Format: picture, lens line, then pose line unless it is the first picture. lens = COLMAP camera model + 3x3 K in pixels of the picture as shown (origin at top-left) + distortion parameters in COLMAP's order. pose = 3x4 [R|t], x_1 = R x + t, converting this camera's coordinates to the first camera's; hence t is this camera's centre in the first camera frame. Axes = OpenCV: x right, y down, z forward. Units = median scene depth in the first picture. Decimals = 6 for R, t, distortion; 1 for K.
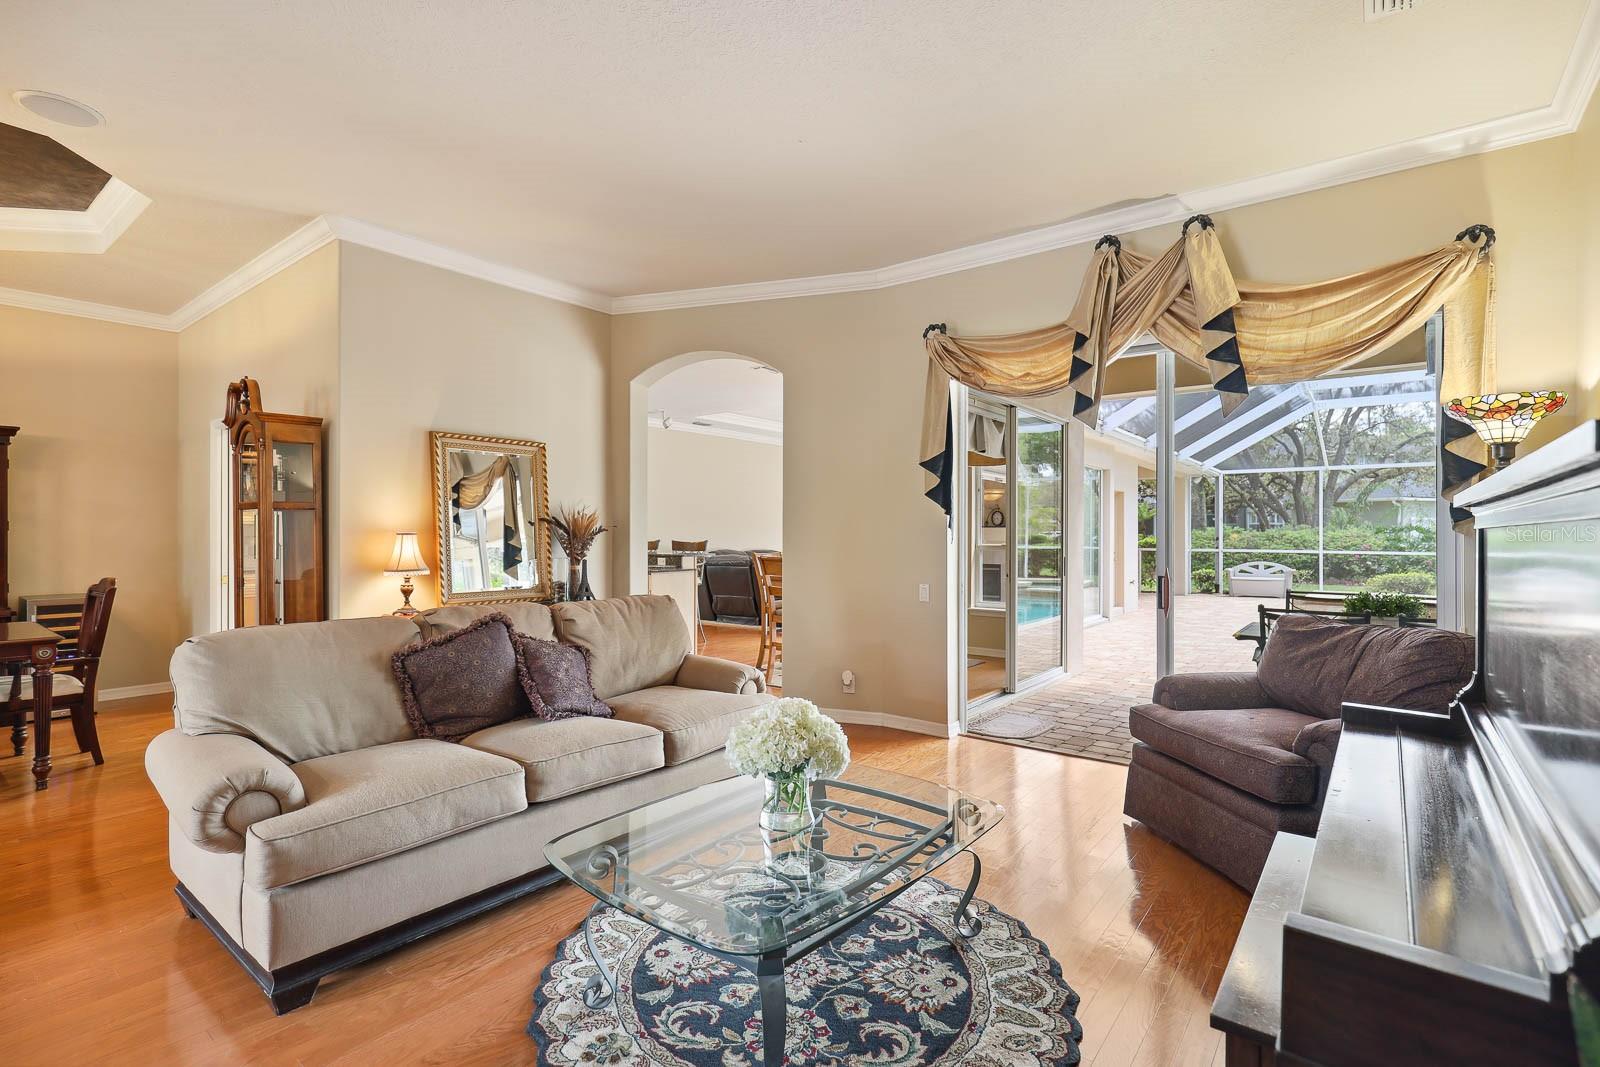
lens RADIAL K [[749.4, 0, 799.3], [0, 749.4, 535.1], [0, 0, 1]] dist [0.001974, 0.000225]
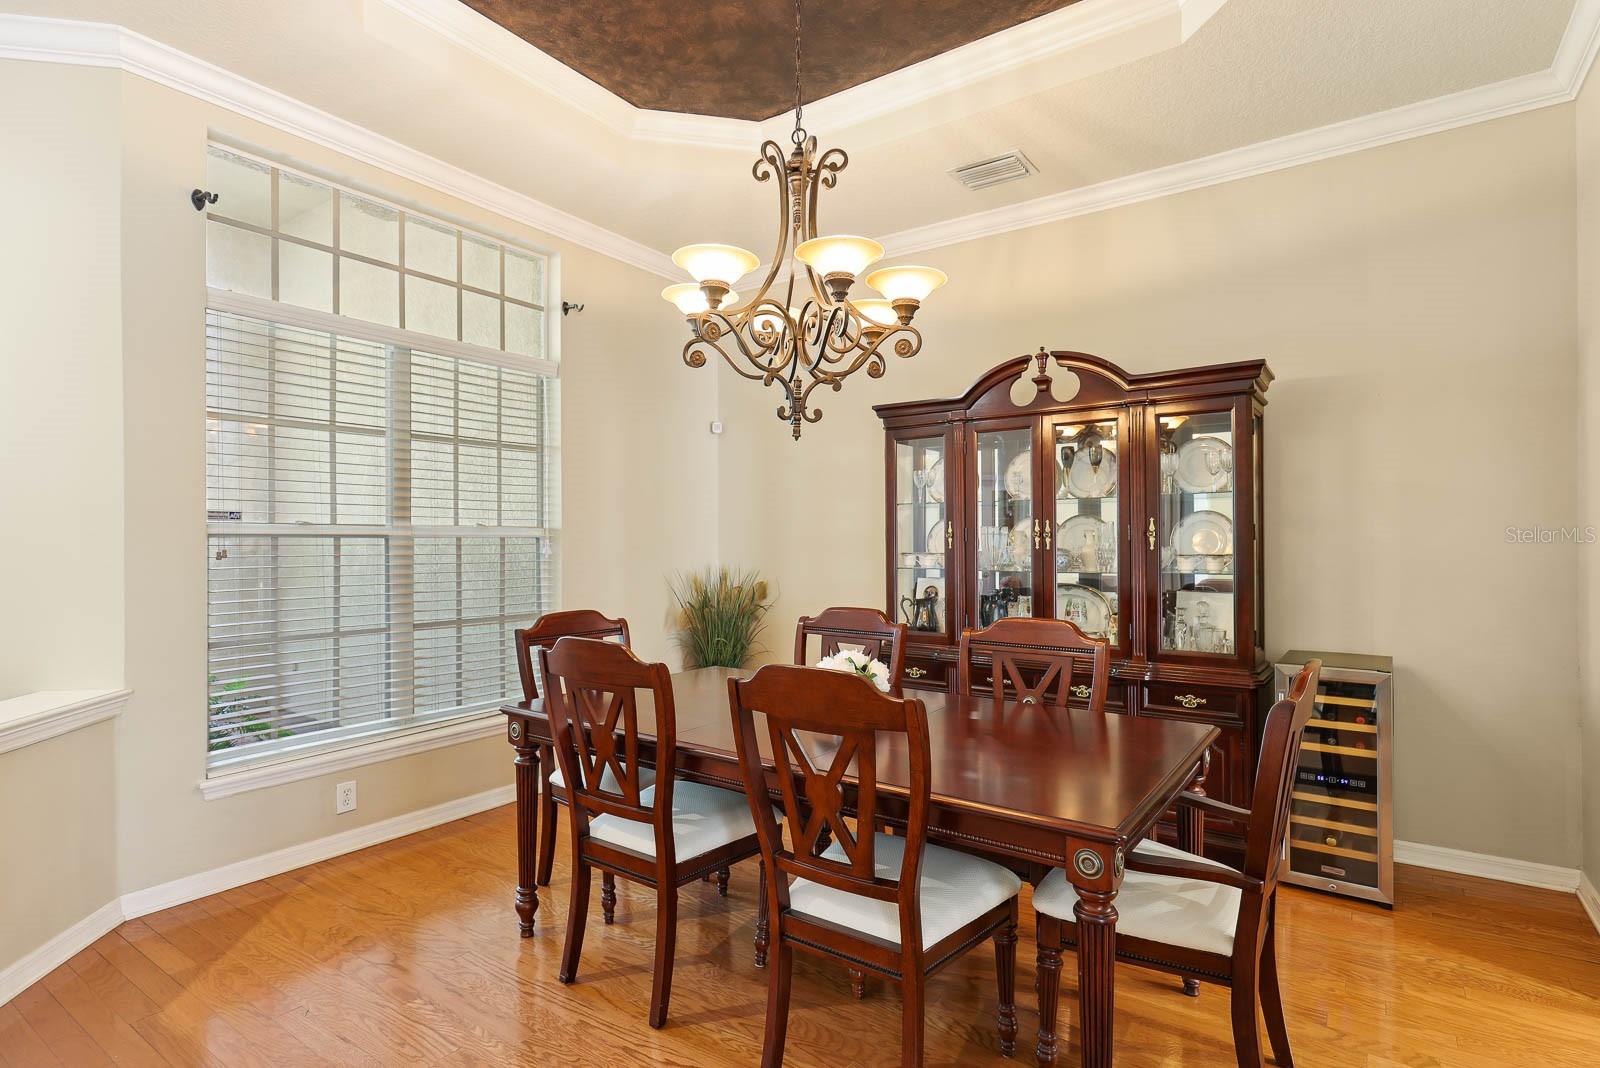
lens RADIAL K [[788.3, 0, 801.9], [0, 788.3, 550.0], [0, 0, 1]] dist [-0.001381, 0.000351]
pose [[0.055488, 0.008929, -0.998419, -0.615958], [0.000852, 0.999959, 0.008990, -0.006127], [0.998459, -0.001349, 0.055479, 0.824977]]
